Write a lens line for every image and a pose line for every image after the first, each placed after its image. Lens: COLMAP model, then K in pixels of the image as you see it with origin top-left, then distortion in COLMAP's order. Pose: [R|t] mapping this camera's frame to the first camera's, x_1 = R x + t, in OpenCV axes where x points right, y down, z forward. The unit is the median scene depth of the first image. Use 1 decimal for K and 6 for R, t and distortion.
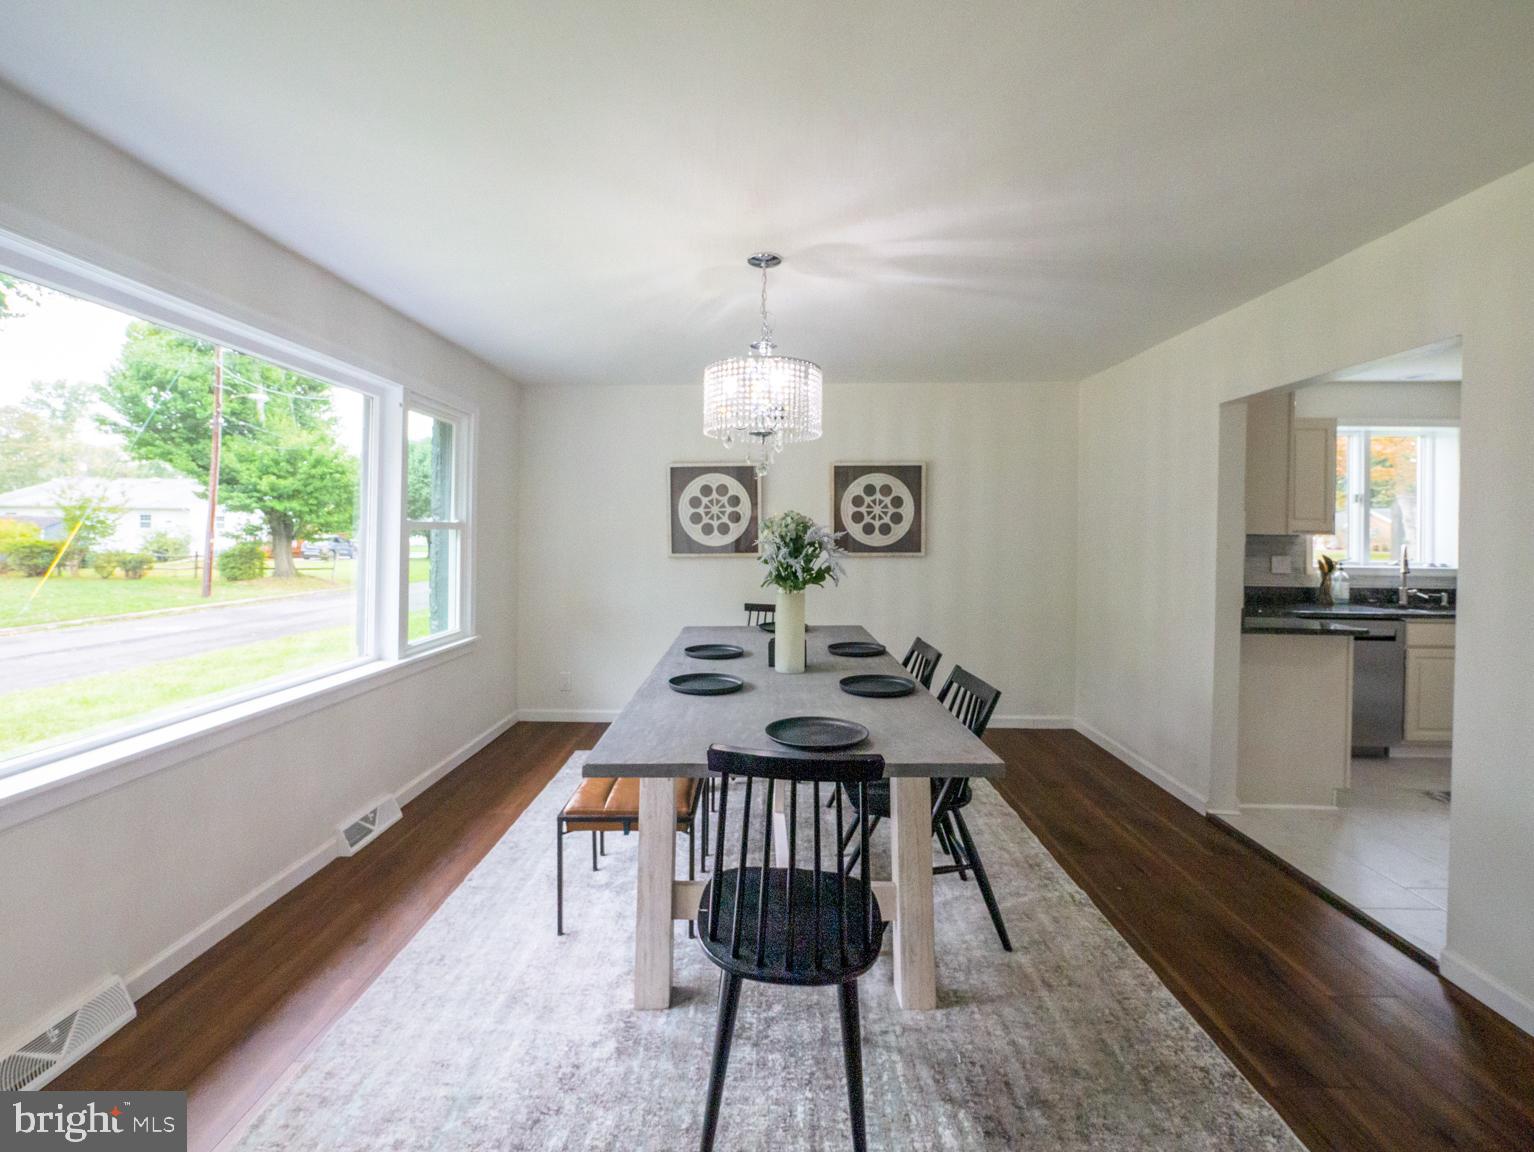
lens RADIAL K [[666.1, 0, 767.5], [0, 666.1, 556.8], [0, 0, 1]] dist [-0.001795, -0.000085]
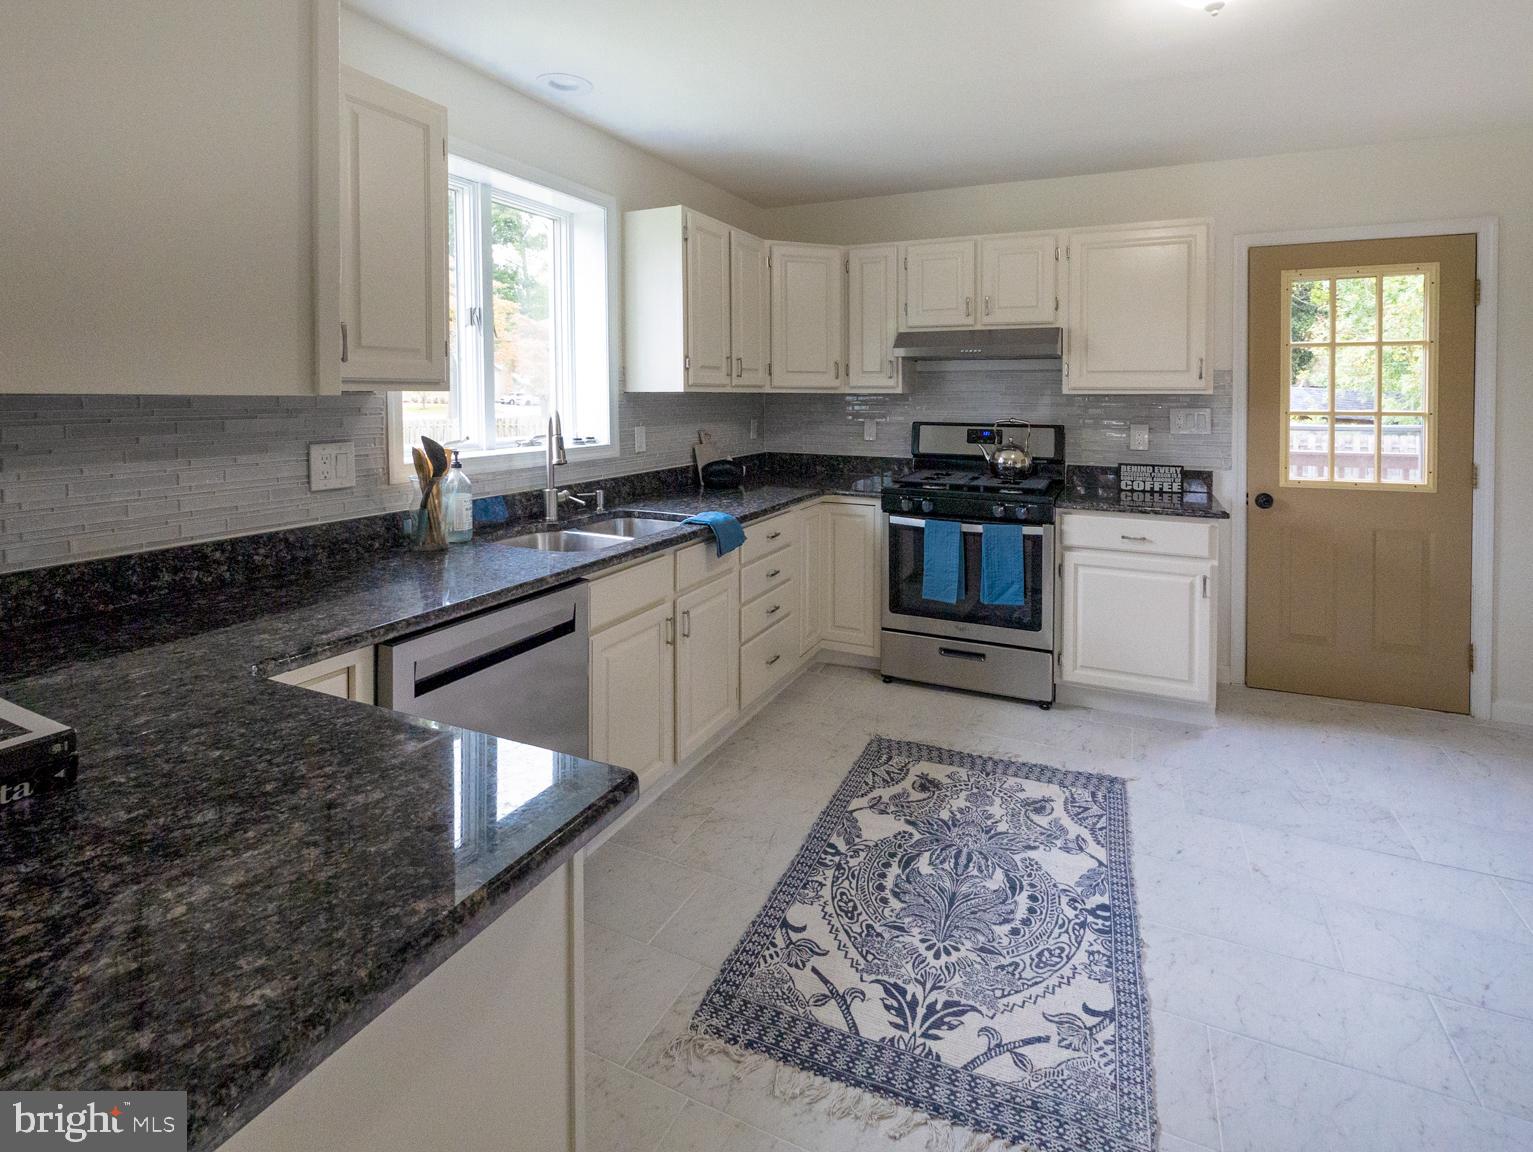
lens RADIAL K [[764.9, 0, 774.0], [0, 764.9, 407.0], [0, 0, 1]] dist [0.000736, 0.000389]
pose [[0.400990, -0.025228, 0.915735, 0.474896], [0.030510, 0.999434, 0.014174, -0.021834], [-0.915574, 0.022255, 0.401532, 0.594566]]
